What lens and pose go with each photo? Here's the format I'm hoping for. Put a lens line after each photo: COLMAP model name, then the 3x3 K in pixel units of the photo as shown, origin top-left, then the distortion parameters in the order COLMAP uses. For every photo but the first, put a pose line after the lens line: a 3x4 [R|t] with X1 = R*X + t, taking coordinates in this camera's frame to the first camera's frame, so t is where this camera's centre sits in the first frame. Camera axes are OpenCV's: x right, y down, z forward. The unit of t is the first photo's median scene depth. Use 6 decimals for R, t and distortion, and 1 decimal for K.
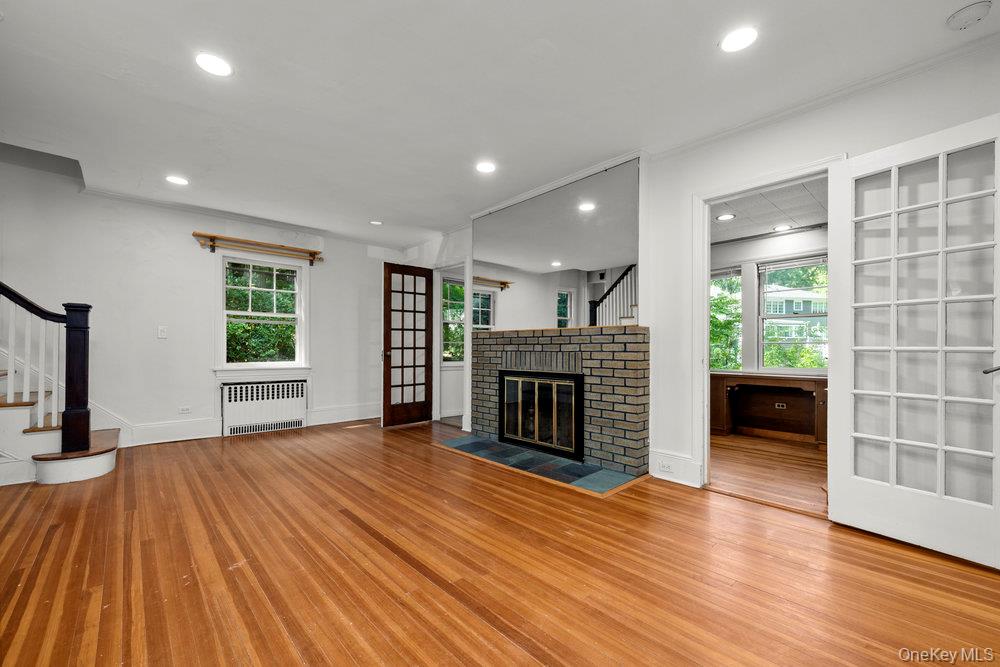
lens RADIAL K [[409.5, 0, 508.6], [0, 409.5, 353.4], [0, 0, 1]] dist [0.000771, -0.000212]
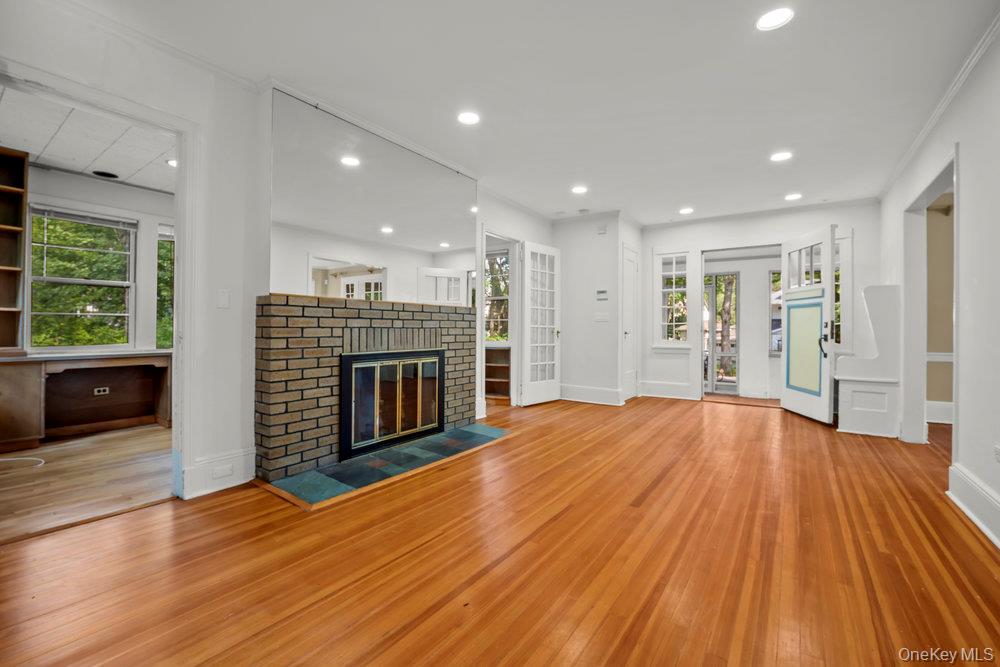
lens RADIAL K [[409.5, 0, 500.9], [0, 409.5, 325.6], [0, 0, 1]] dist [0.000771, -0.000212]
pose [[-0.198561, -0.004202, 0.980080, -0.861320], [-0.006608, 0.999974, 0.002949, -0.014717], [-0.980066, -0.005890, -0.198583, 1.024108]]
